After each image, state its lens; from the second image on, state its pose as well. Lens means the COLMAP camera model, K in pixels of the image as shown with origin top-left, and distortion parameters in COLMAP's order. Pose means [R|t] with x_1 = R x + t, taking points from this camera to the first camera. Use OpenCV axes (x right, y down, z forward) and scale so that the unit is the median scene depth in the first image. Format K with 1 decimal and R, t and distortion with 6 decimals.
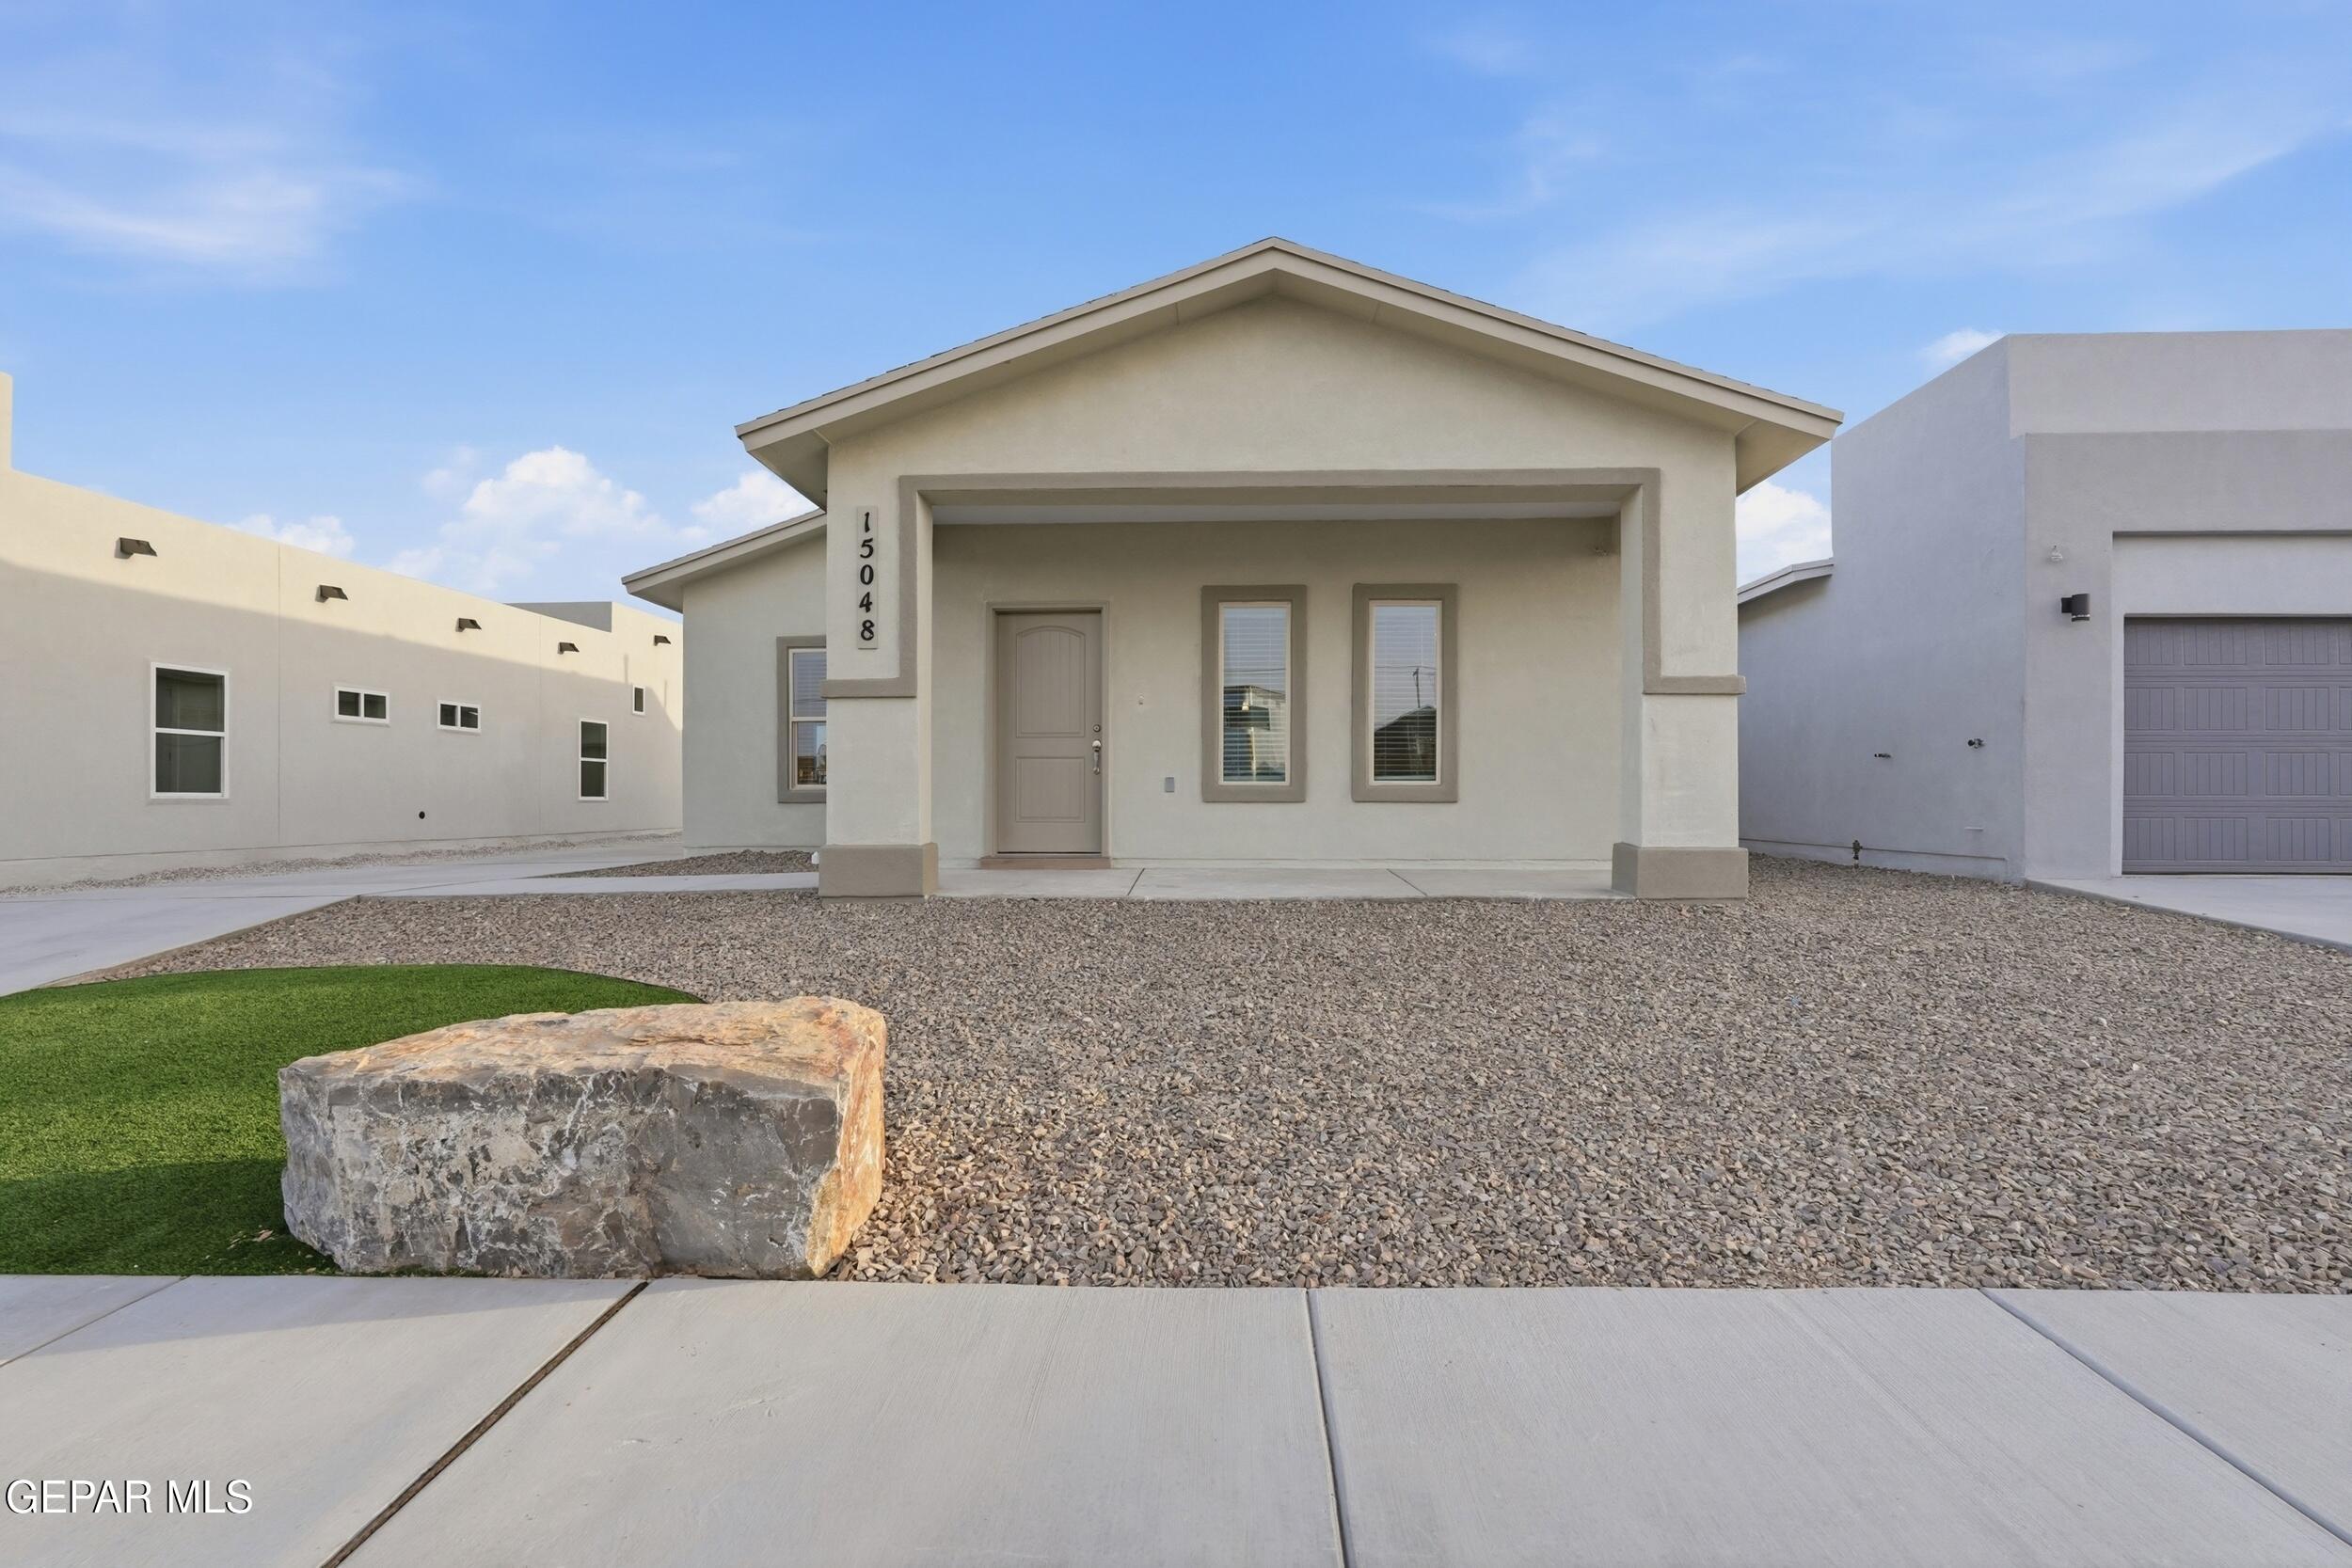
lens RADIAL K [[1036.7, 0, 1188.6], [0, 1036.7, 806.3], [0, 0, 1]] dist [-0.001591, 0.000226]
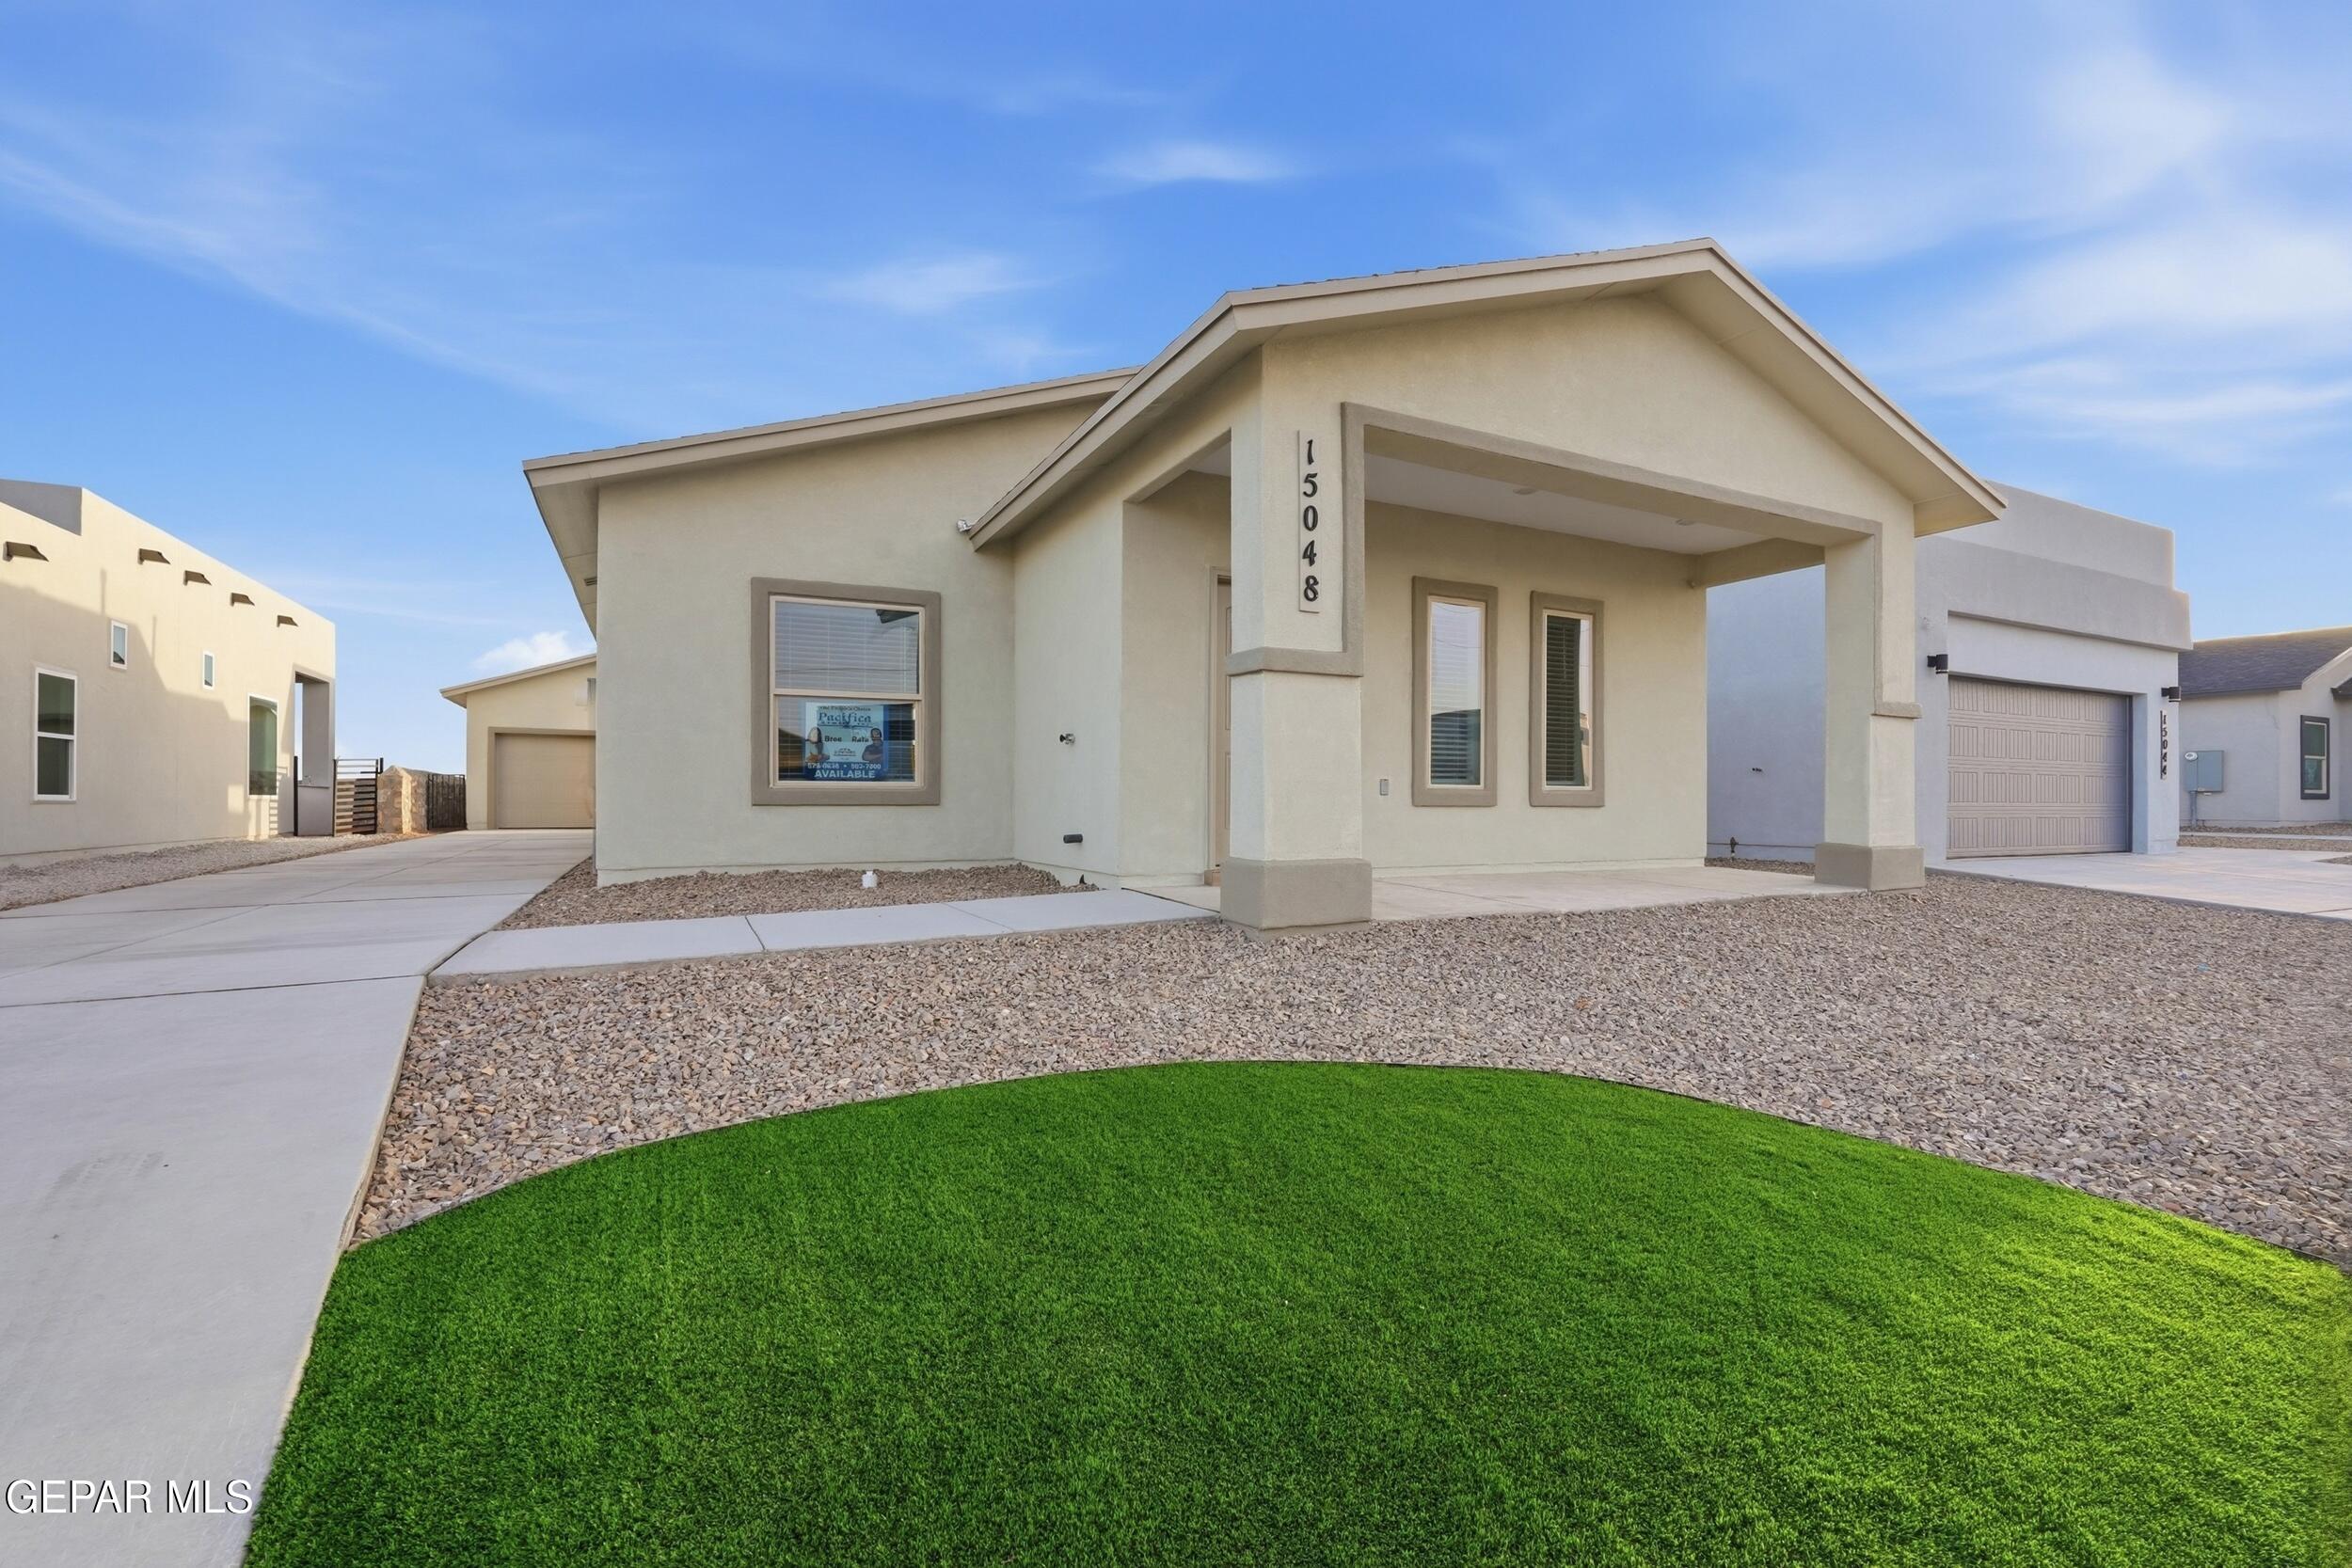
lens RADIAL K [[1016.6, 0, 1180.8], [0, 1016.6, 791.8], [0, 0, 1]] dist [-0.000450, 0.000249]
pose [[0.874332, 0.008113, 0.485260, -0.618381], [-0.000248, 0.999868, -0.016269, -0.002341], [-0.485328, 0.014104, 0.874219, 0.301692]]
